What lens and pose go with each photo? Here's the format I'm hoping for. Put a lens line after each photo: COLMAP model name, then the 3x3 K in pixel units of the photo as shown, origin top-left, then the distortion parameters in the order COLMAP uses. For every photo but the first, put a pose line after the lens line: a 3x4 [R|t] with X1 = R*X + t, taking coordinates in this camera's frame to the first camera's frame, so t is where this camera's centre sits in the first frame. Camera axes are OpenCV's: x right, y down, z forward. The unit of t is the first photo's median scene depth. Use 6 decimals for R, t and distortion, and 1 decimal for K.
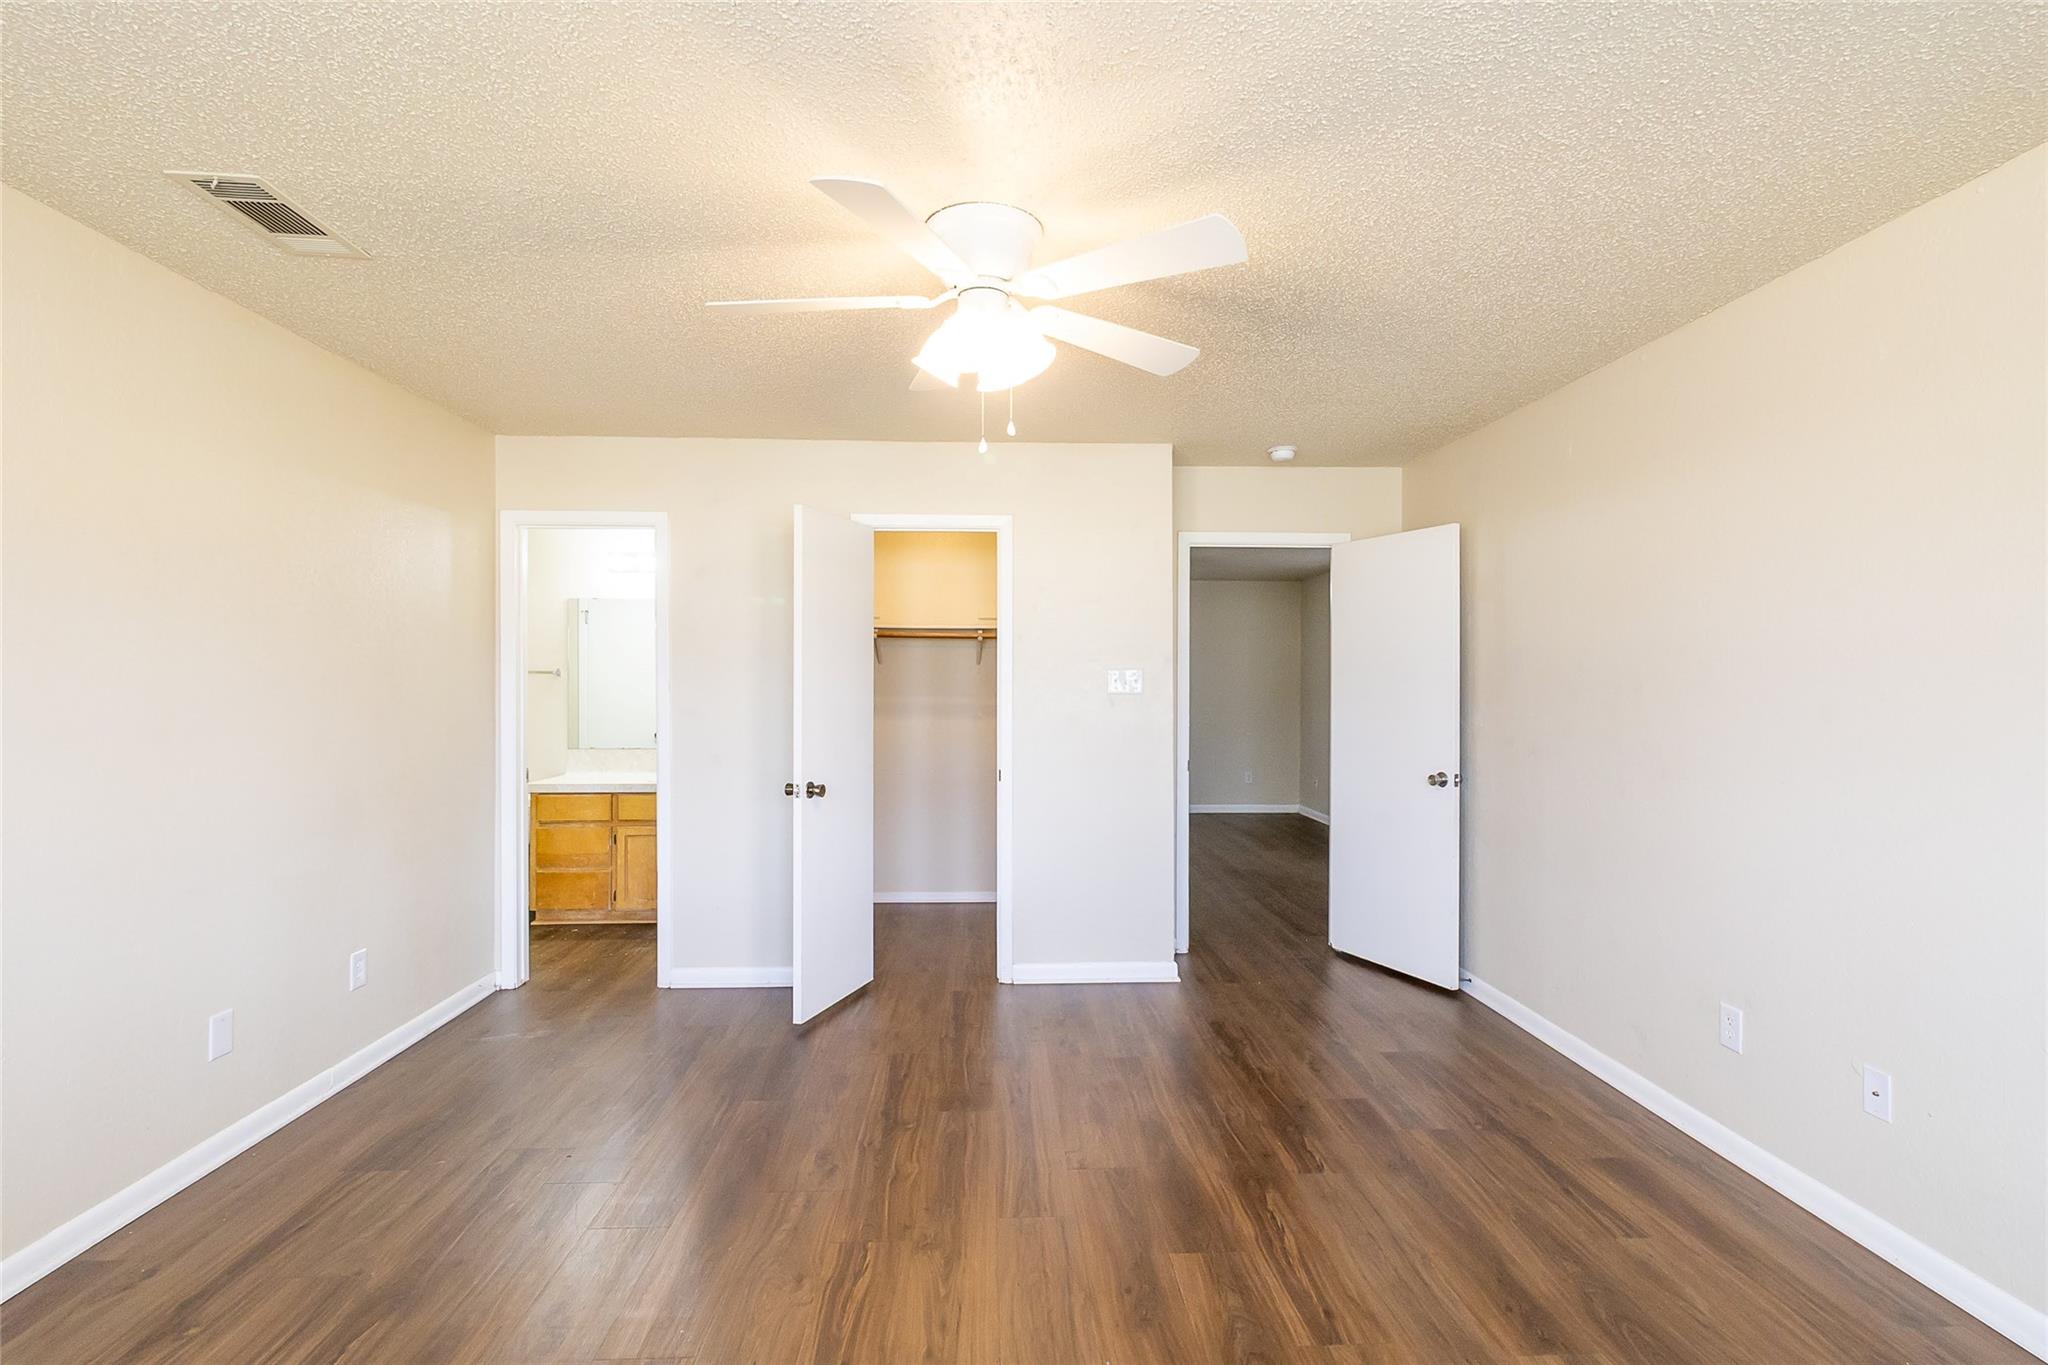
lens RADIAL K [[983.7, 0, 1027.3], [0, 983.7, 675.0], [0, 0, 1]] dist [0.000587, 0.000313]
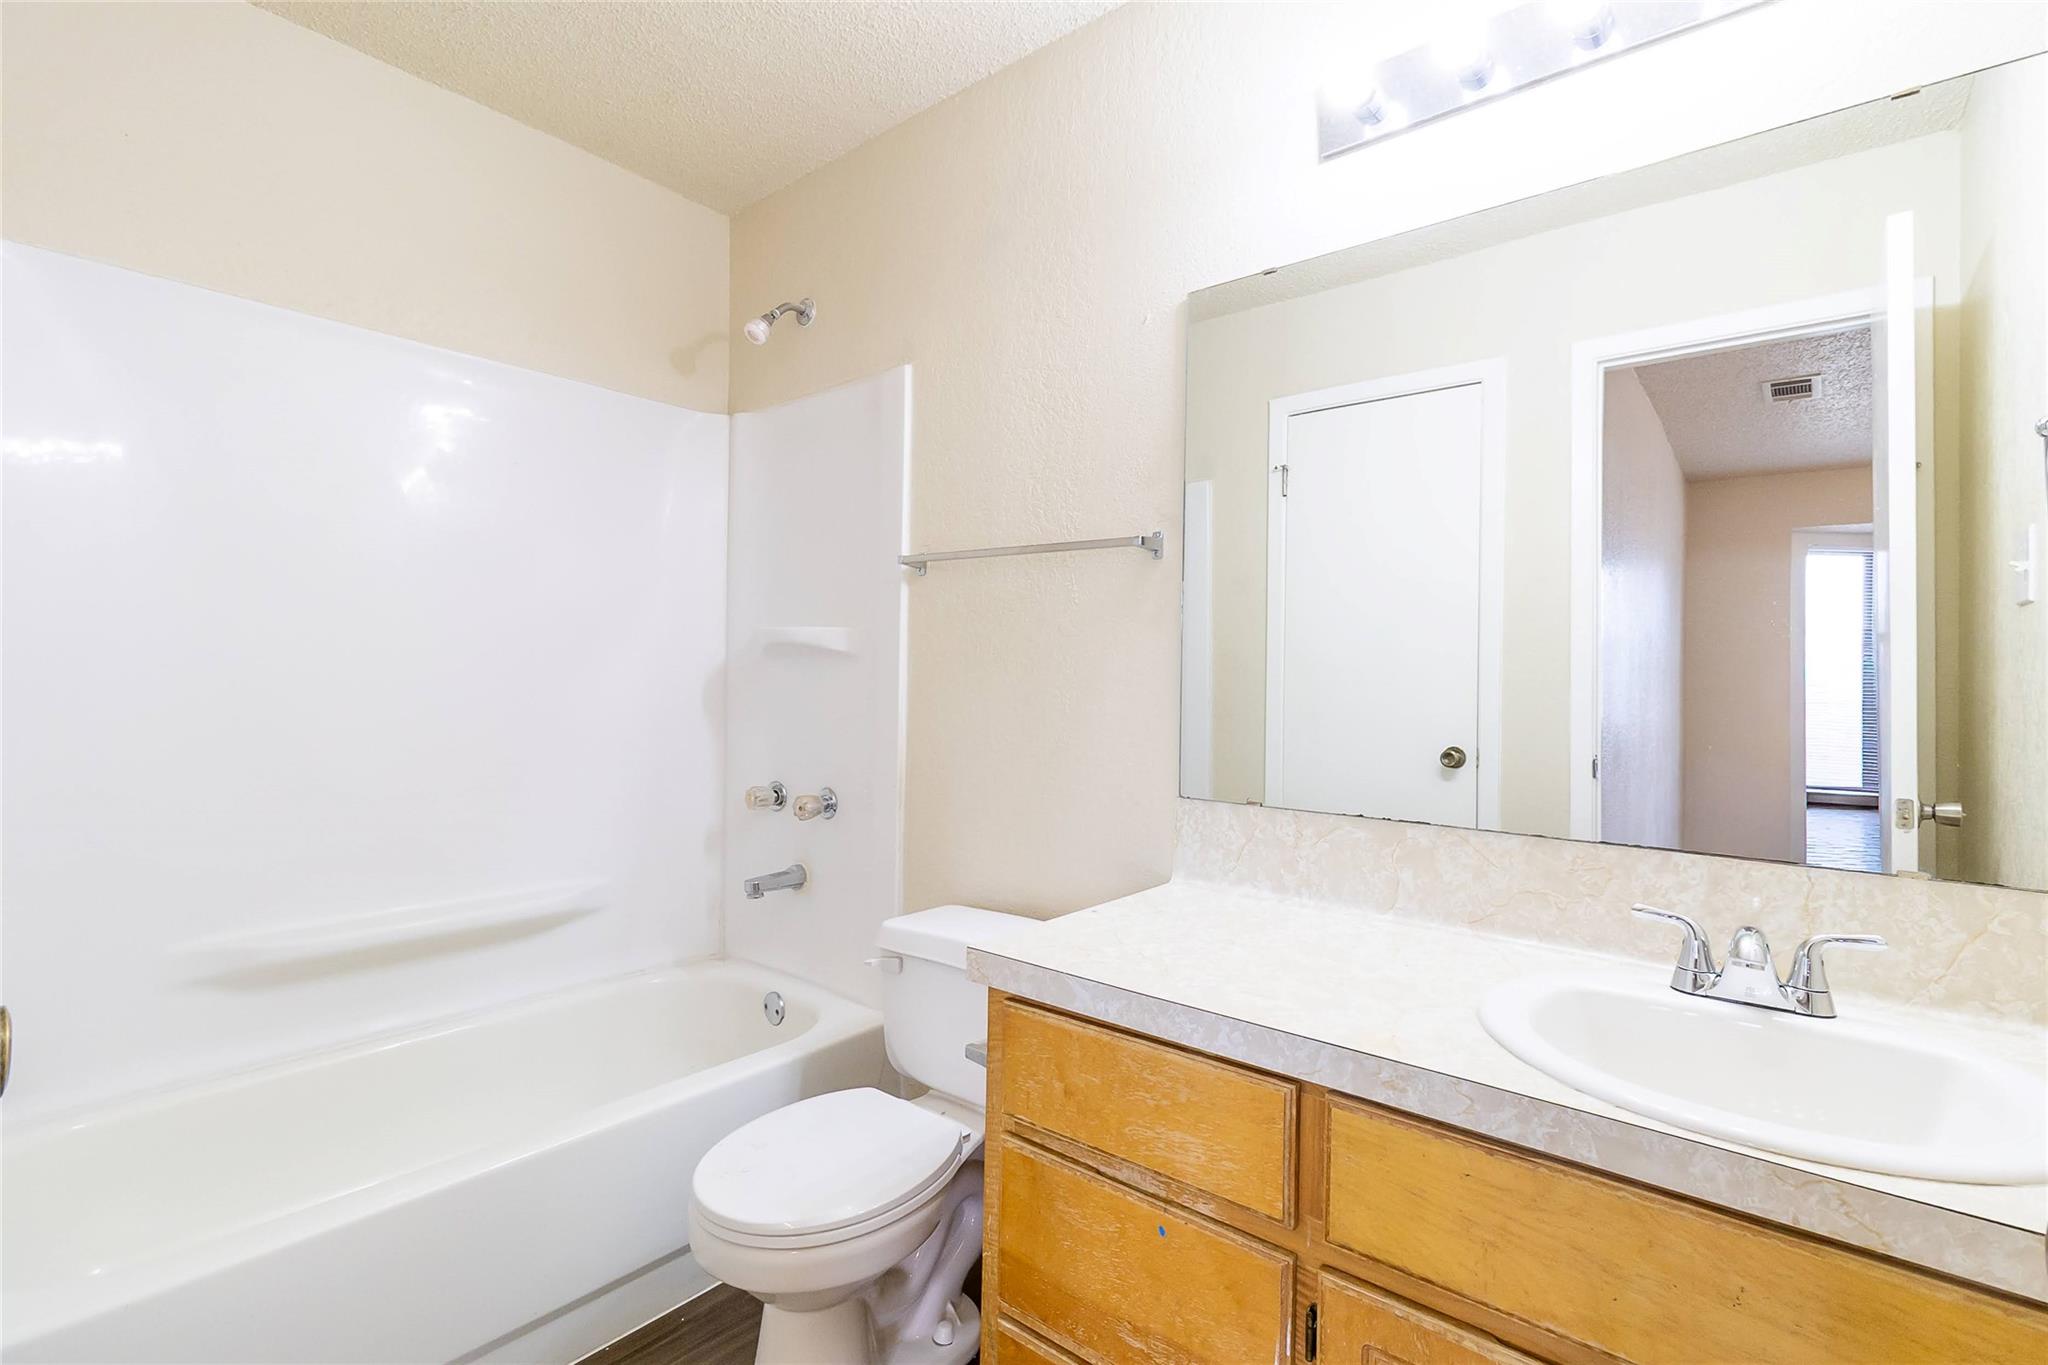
lens RADIAL K [[983.7, 0, 1027.3], [0, 983.7, 675.0], [0, 0, 1]] dist [0.000587, 0.000313]
pose [[0.750765, 0.007291, -0.660529, -0.334714], [-0.006309, 0.999973, 0.003866, 0.039562], [0.660540, 0.001265, 0.750790, 0.819431]]
